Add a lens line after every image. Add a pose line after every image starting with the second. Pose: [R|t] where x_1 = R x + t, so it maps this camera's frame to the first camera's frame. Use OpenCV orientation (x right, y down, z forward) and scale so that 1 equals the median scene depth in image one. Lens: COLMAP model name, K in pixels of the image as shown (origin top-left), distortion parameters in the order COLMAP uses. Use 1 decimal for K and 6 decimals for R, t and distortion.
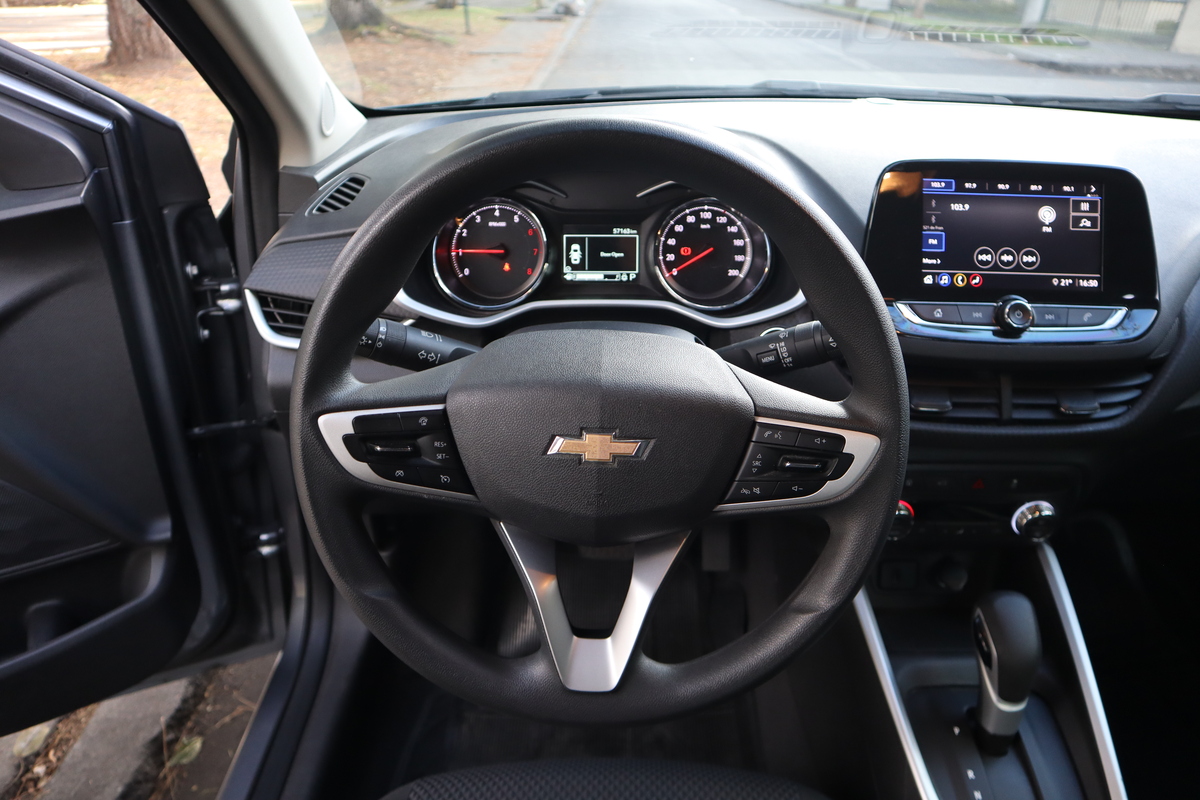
lens RADIAL K [[845.4, 0, 593.7], [0, 845.4, 396.7], [0, 0, 1]] dist [-0.145214, 0.095080]
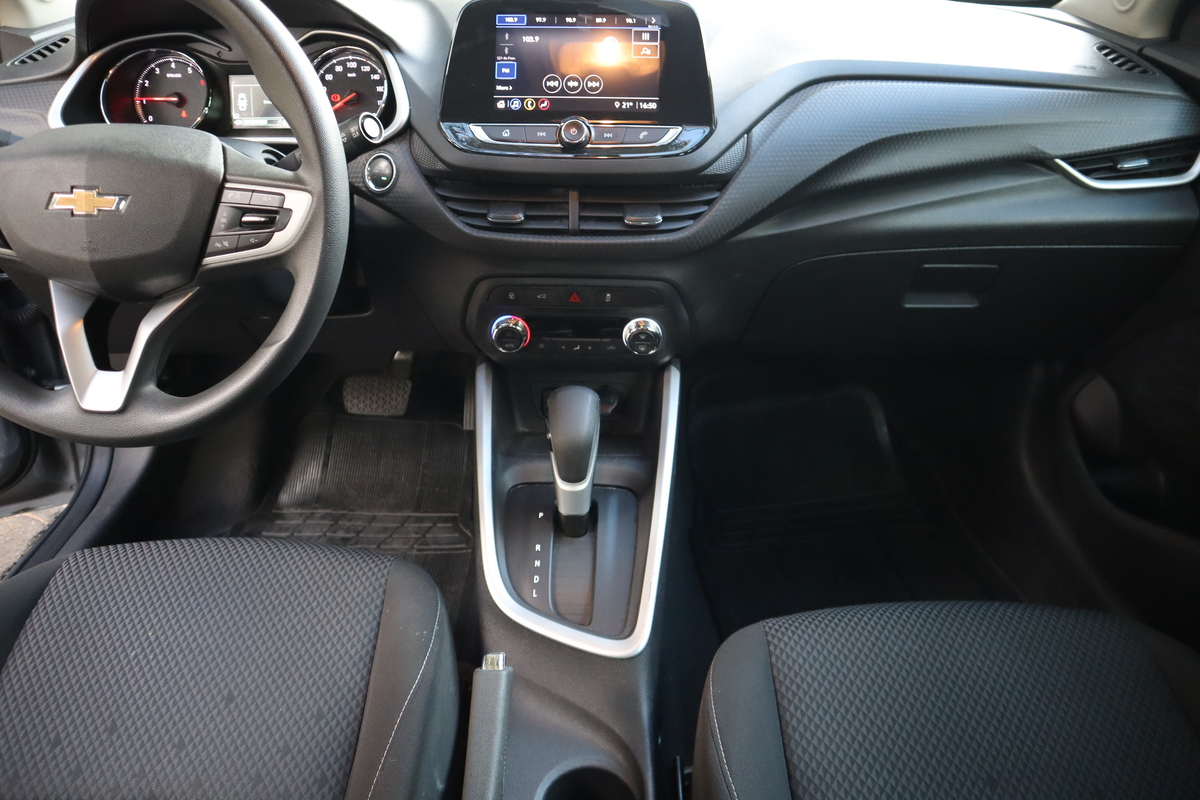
lens RADIAL K [[841.3, 0, 599.4], [0, 841.3, 389.8], [0, 0, 1]] dist [-0.126518, 0.071795]
pose [[0.999938, 0.011004, 0.001810, 0.472339], [-0.011070, 0.999061, 0.041890, 0.171956], [-0.001347, -0.041907, 0.999121, -0.122817]]
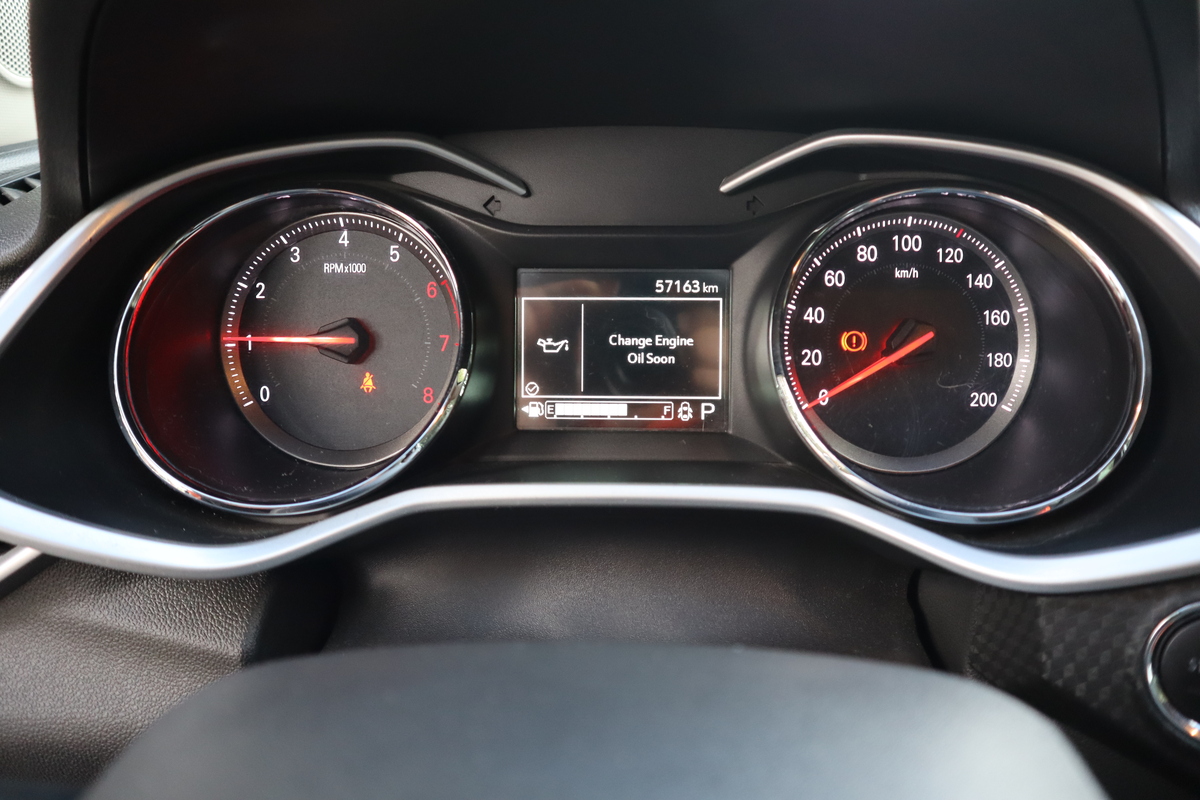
lens RADIAL K [[845.4, 0, 593.7], [0, 845.4, 396.7], [0, 0, 1]] dist [-0.145214, 0.095080]
pose [[0.998824, 0.004997, -0.048217, 0.014702], [-0.011193, 0.991569, -0.129095, -0.102376], [0.047166, 0.129483, 0.990459, 0.646599]]
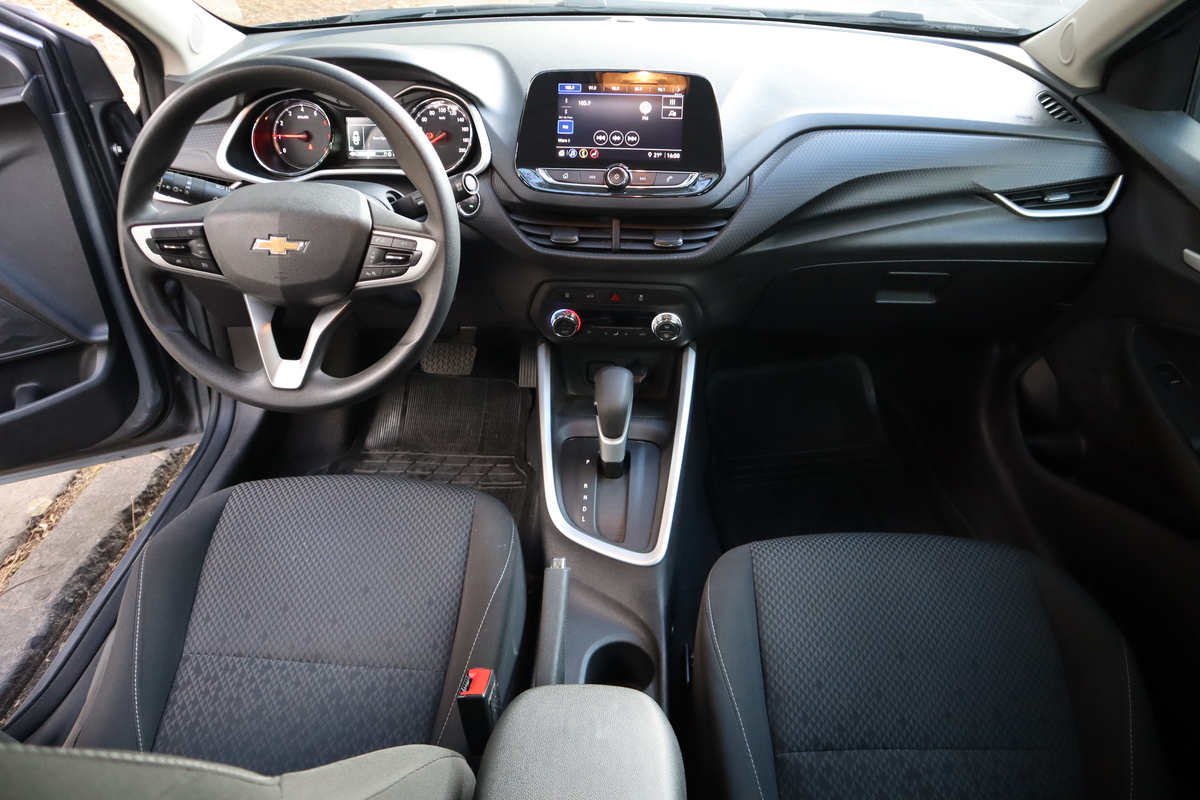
lens RADIAL K [[845.4, 0, 593.7], [0, 845.4, 396.7], [0, 0, 1]] dist [-0.145214, 0.095080]
pose [[0.998835, 0.027091, -0.039930, 0.466066], [-0.021918, 0.991948, 0.124735, 0.089721], [0.042988, -0.123715, 0.991386, -0.465035]]
